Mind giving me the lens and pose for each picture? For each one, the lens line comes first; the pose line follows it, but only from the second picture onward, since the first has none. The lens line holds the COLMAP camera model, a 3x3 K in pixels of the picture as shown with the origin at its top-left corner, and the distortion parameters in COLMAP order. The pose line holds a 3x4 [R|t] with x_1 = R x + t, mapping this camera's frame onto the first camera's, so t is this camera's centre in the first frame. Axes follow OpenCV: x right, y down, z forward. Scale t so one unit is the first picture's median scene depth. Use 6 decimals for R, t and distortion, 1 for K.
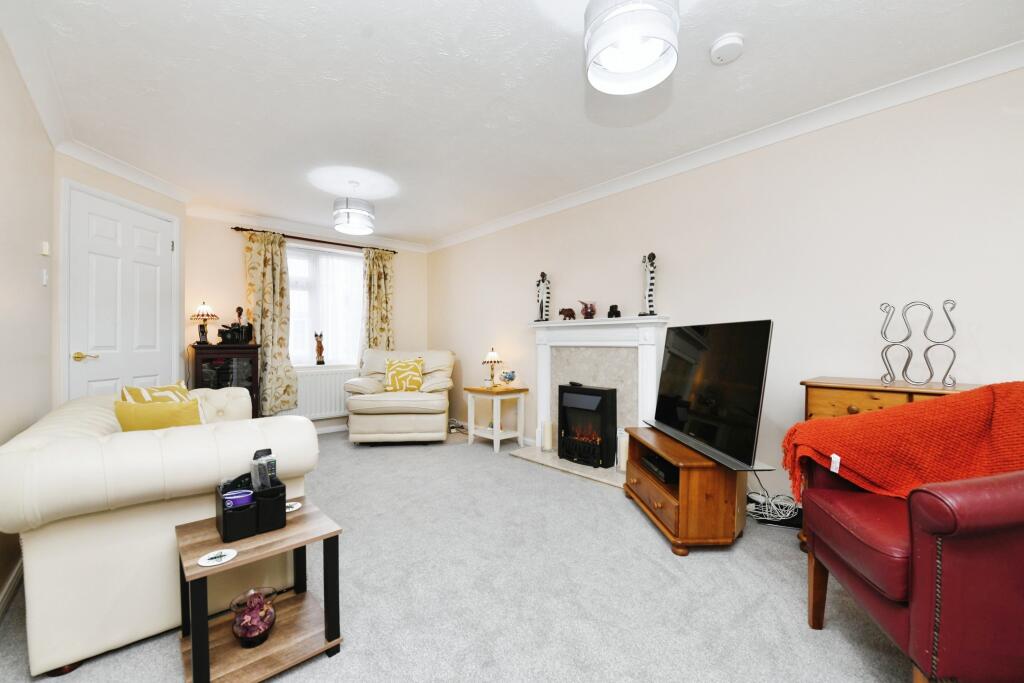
lens RADIAL K [[408.2, 0, 512.0], [0, 408.2, 343.8], [0, 0, 1]] dist [-0.000458, -0.000004]
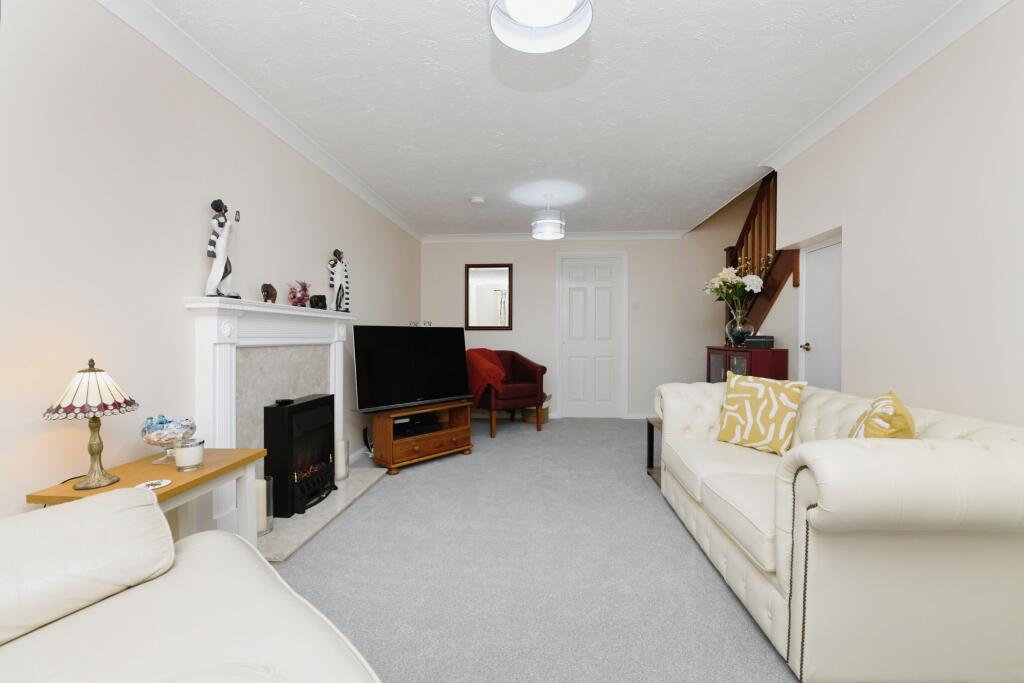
lens RADIAL K [[408.2, 0, 511.7], [0, 408.2, 340.9], [0, 0, 1]] dist [-0.000458, -0.000004]
pose [[-0.686796, -0.009226, 0.726791, -0.591195], [0.001195, 0.999904, 0.013822, -0.009592], [-0.726849, 0.010361, -0.686719, 1.211344]]
